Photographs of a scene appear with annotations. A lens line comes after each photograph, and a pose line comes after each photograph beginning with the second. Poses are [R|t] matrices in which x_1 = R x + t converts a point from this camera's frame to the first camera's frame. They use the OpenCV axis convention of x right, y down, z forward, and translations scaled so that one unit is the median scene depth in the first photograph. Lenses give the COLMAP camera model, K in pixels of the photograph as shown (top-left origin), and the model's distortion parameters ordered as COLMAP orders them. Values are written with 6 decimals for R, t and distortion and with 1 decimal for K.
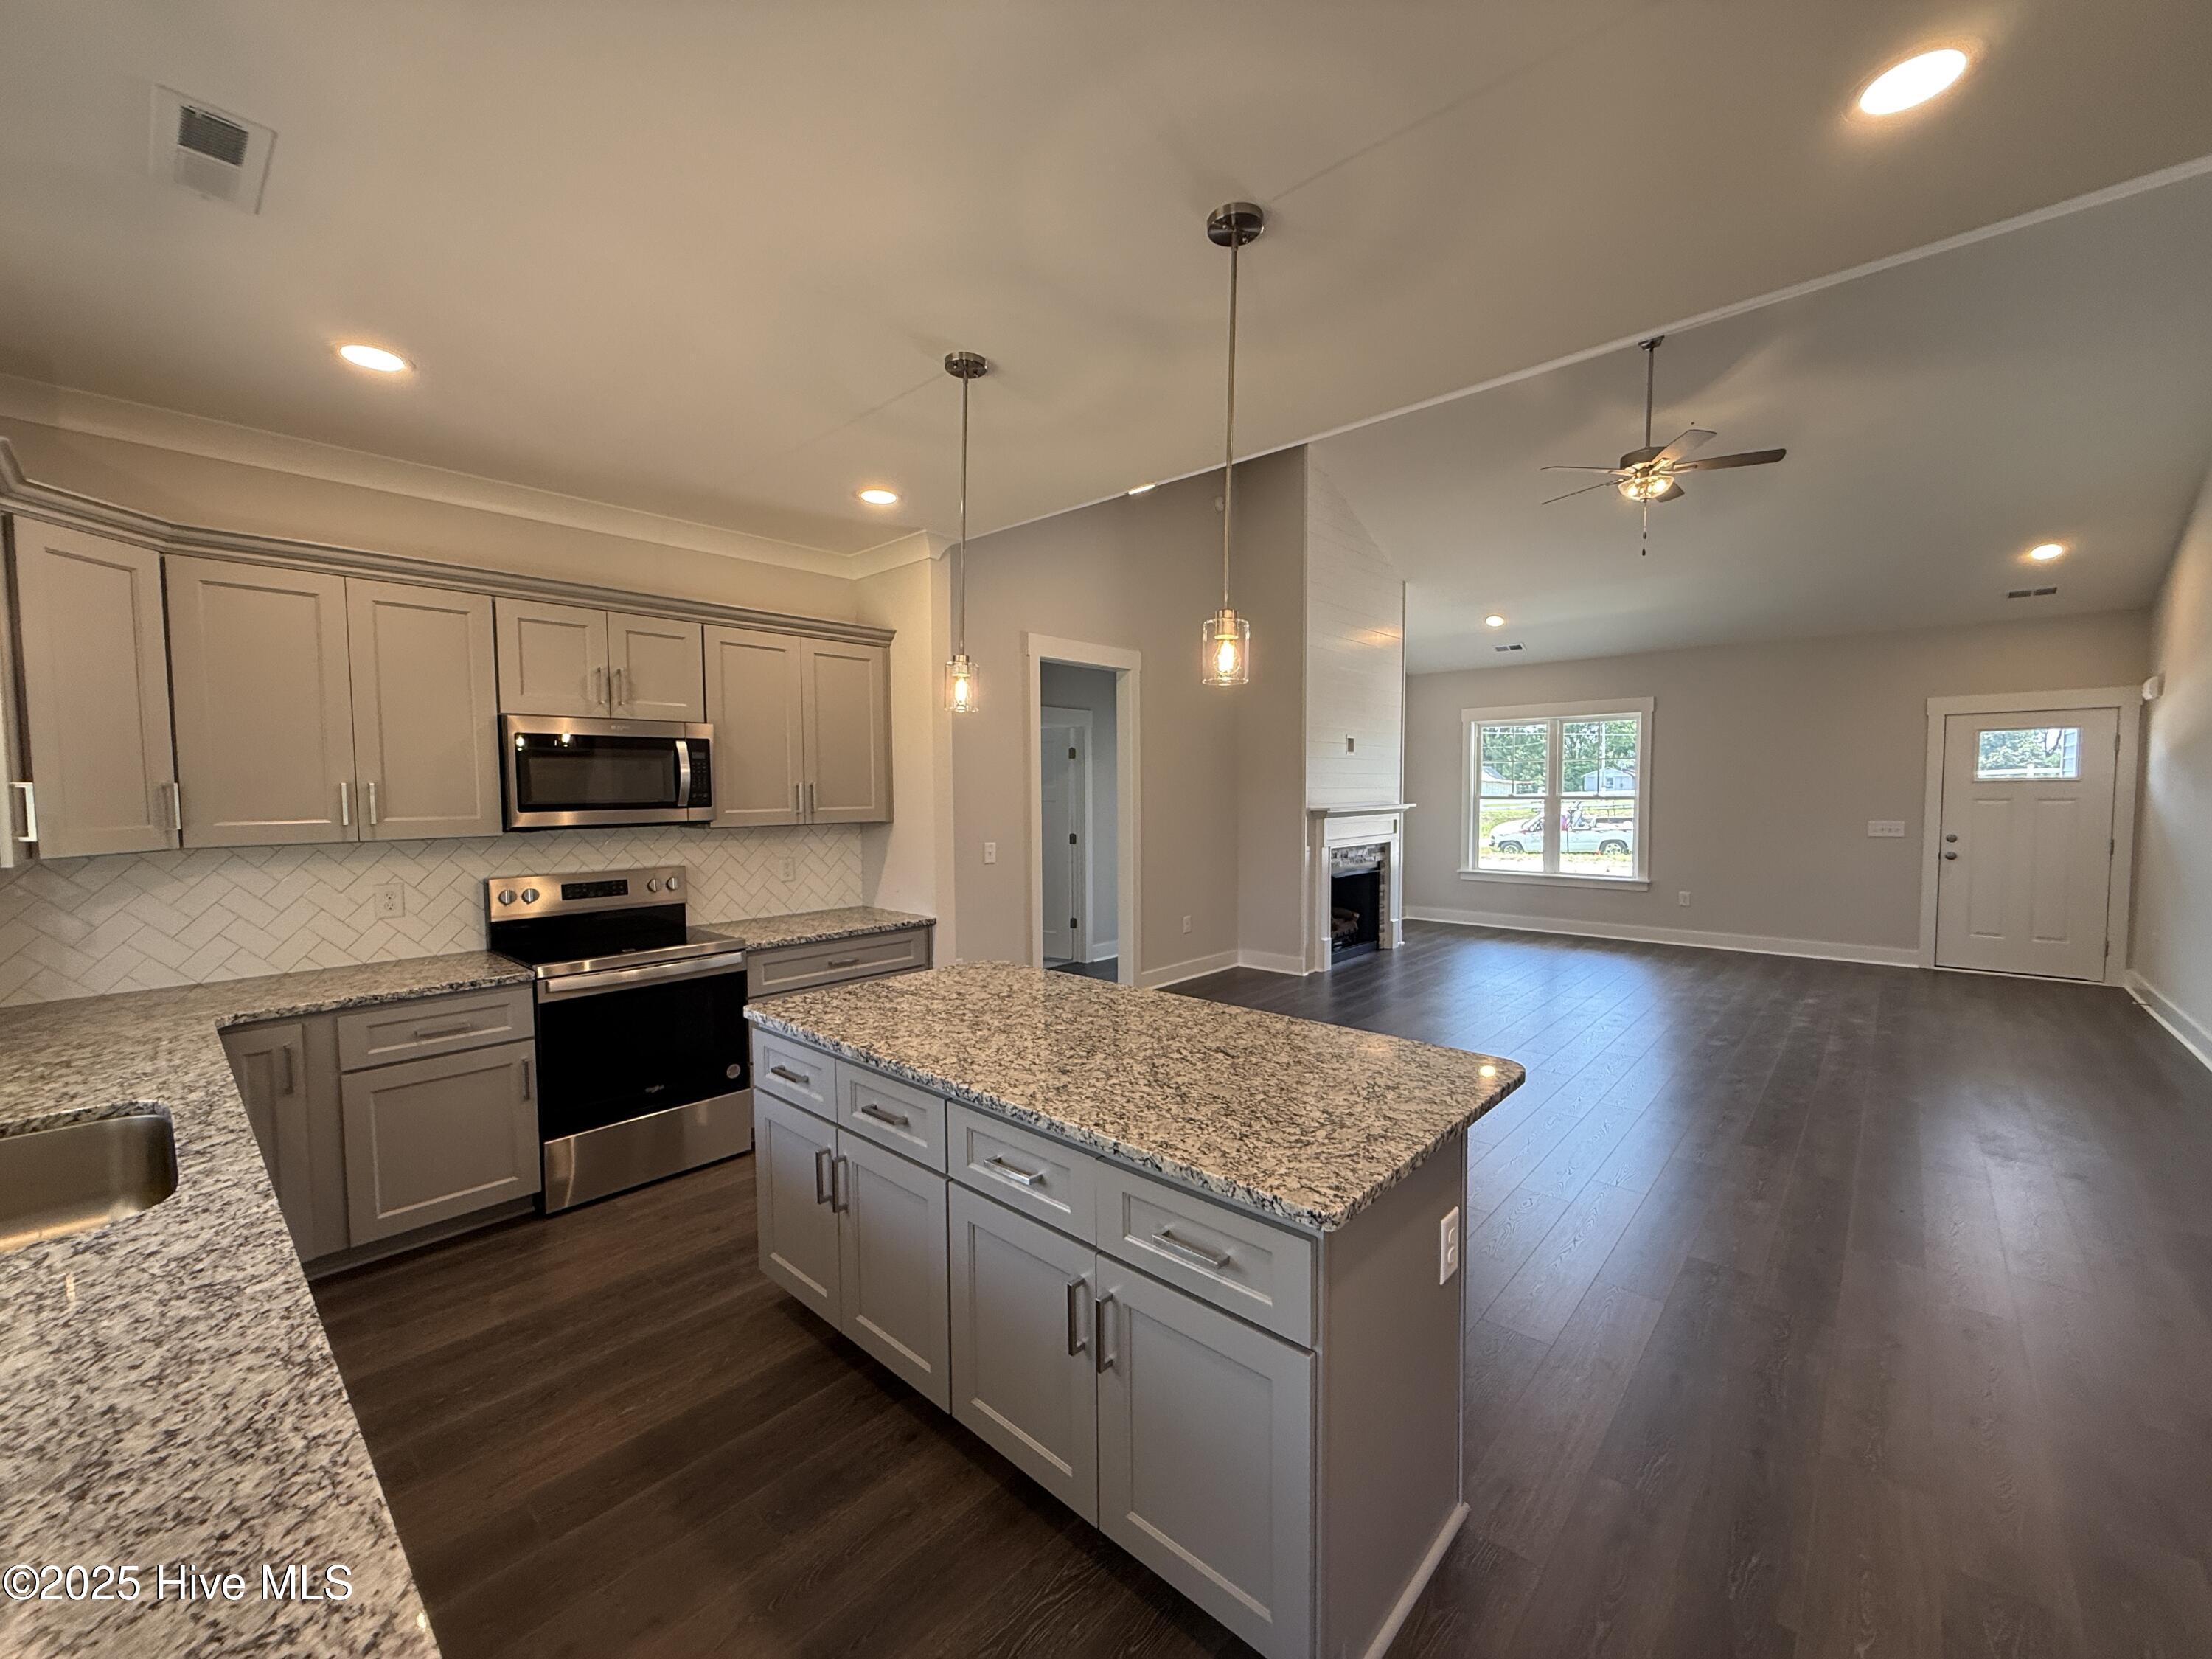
lens RADIAL K [[885.2, 0, 1106.3], [0, 885.2, 833.6], [0, 0, 1]] dist [-0.000402, 0.000064]
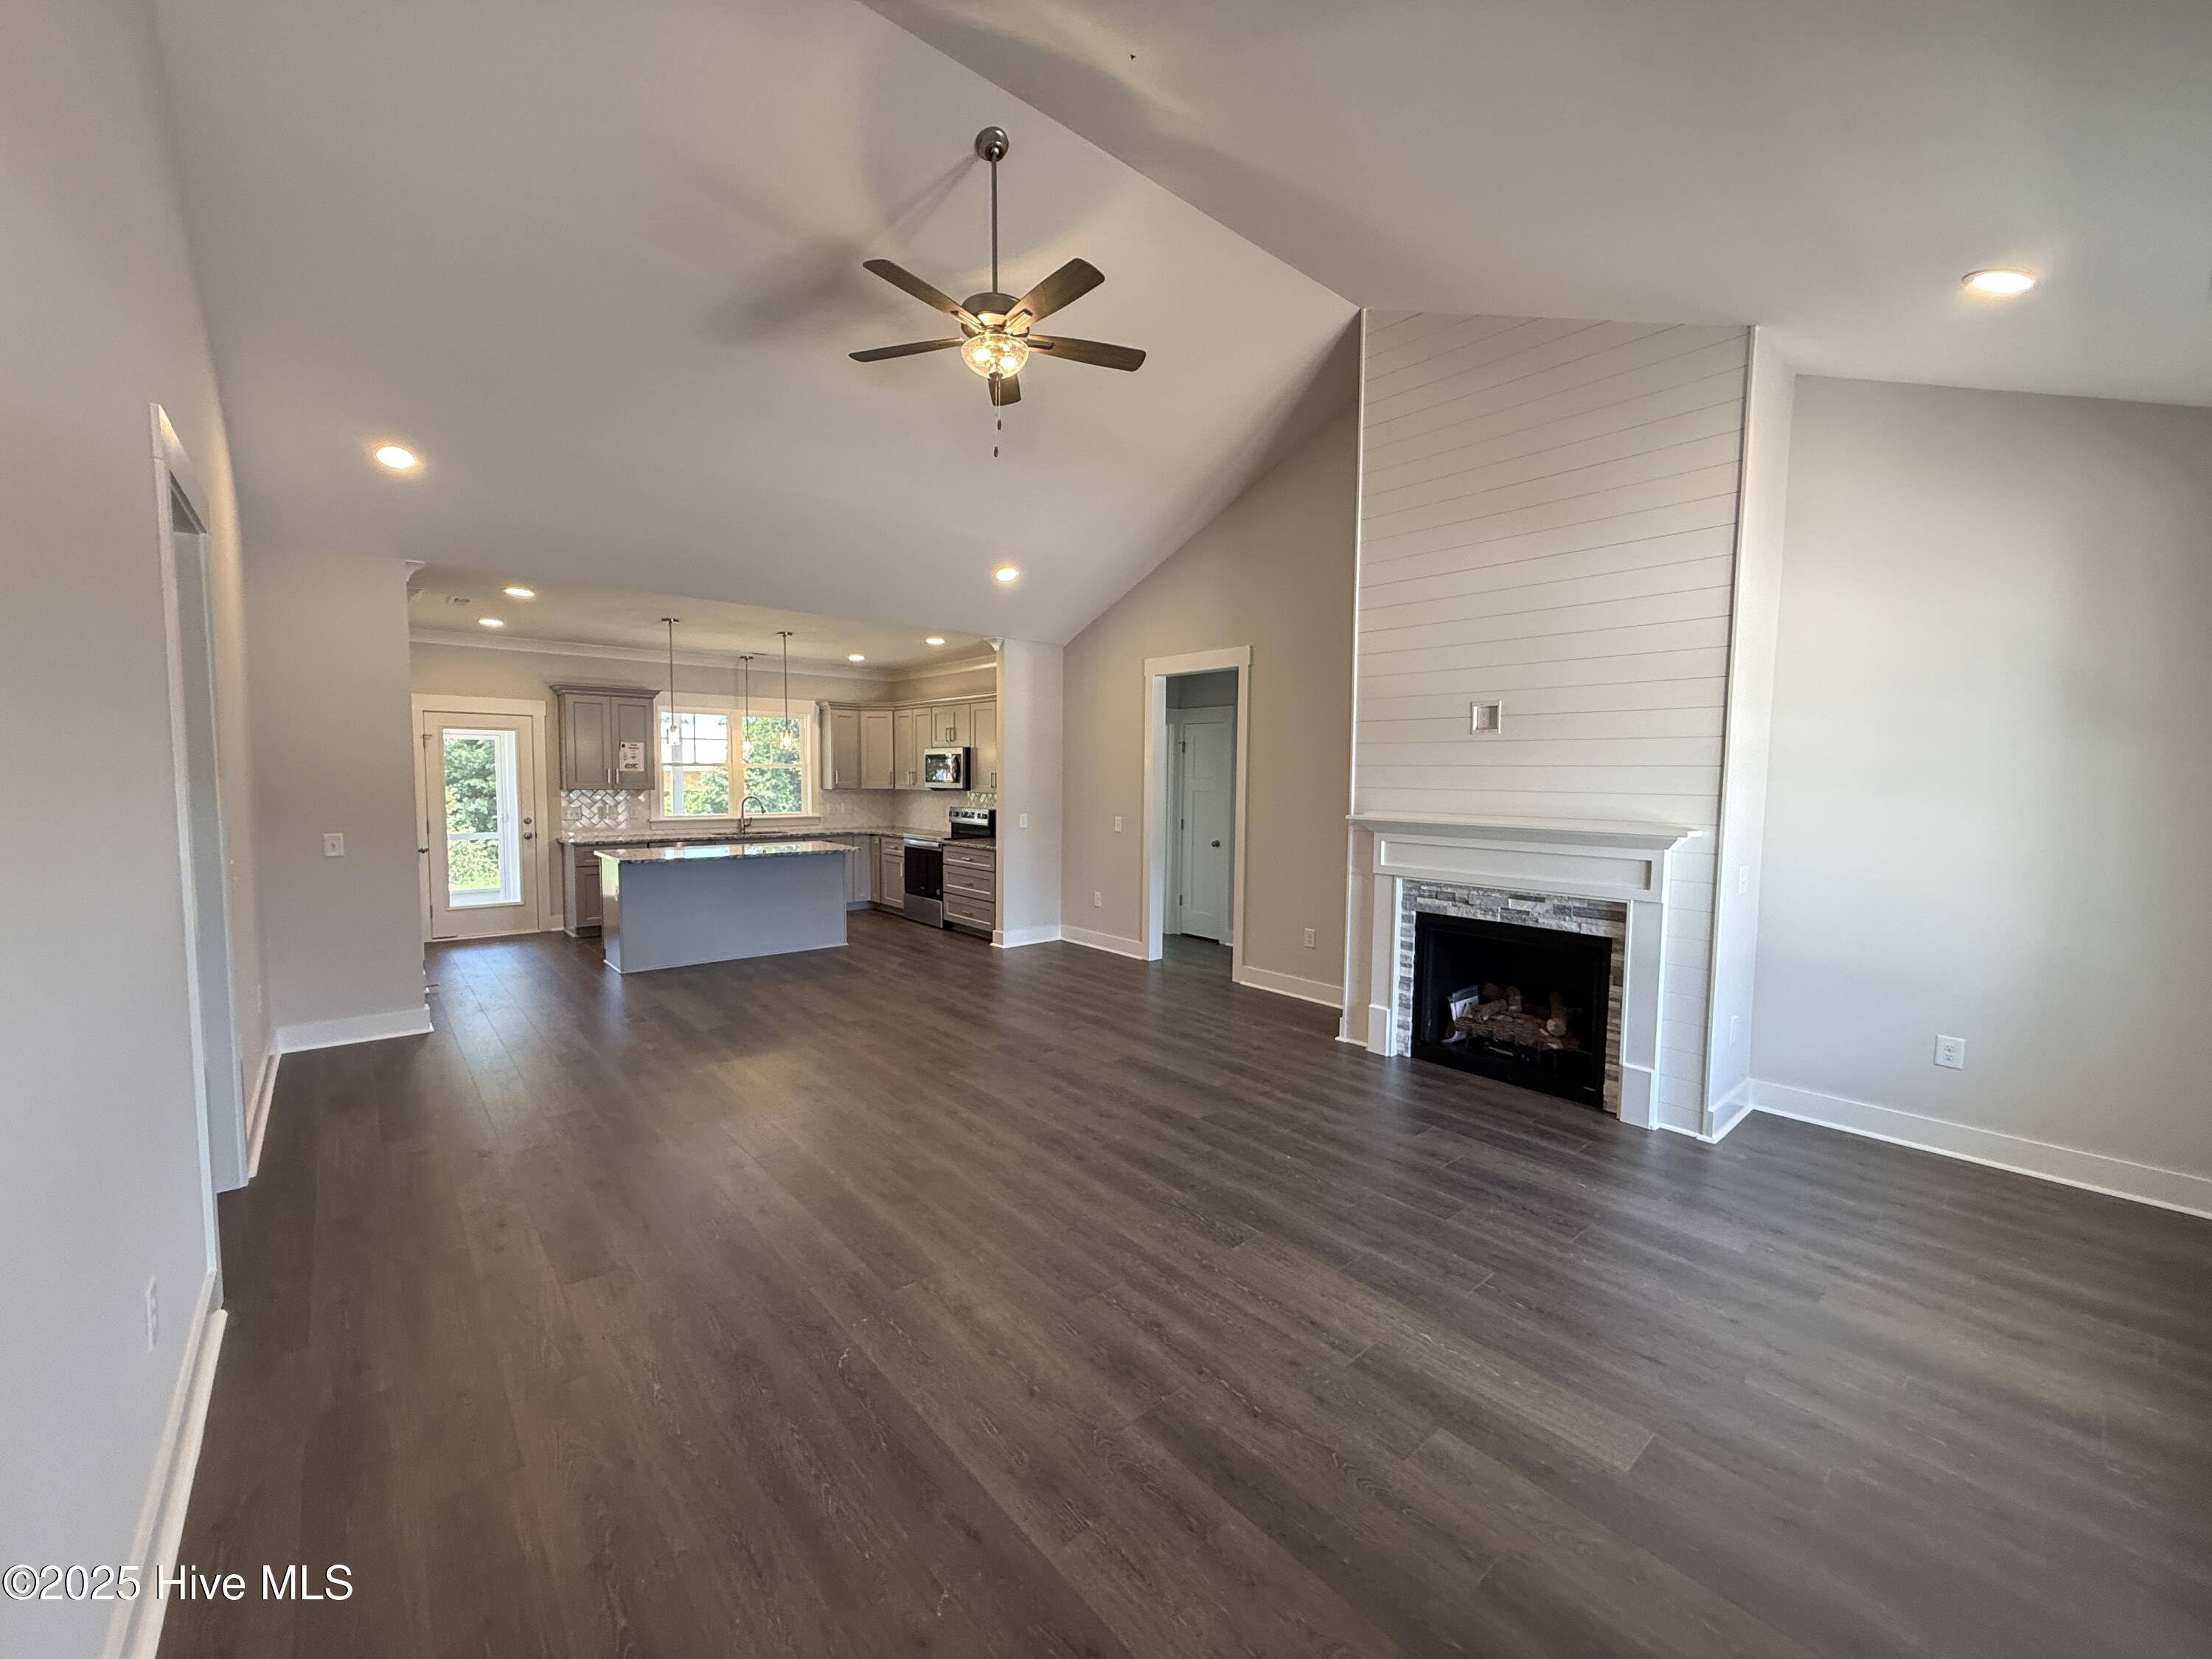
lens RADIAL K [[885.2, 0, 1106.3], [0, 885.2, 833.6], [0, 0, 1]] dist [-0.000402, 0.000064]
pose [[-0.119268, 0.080009, -0.989633, 1.090412], [-0.053537, 0.994779, 0.086877, -0.073610], [0.991418, 0.063344, -0.114362, 0.986401]]
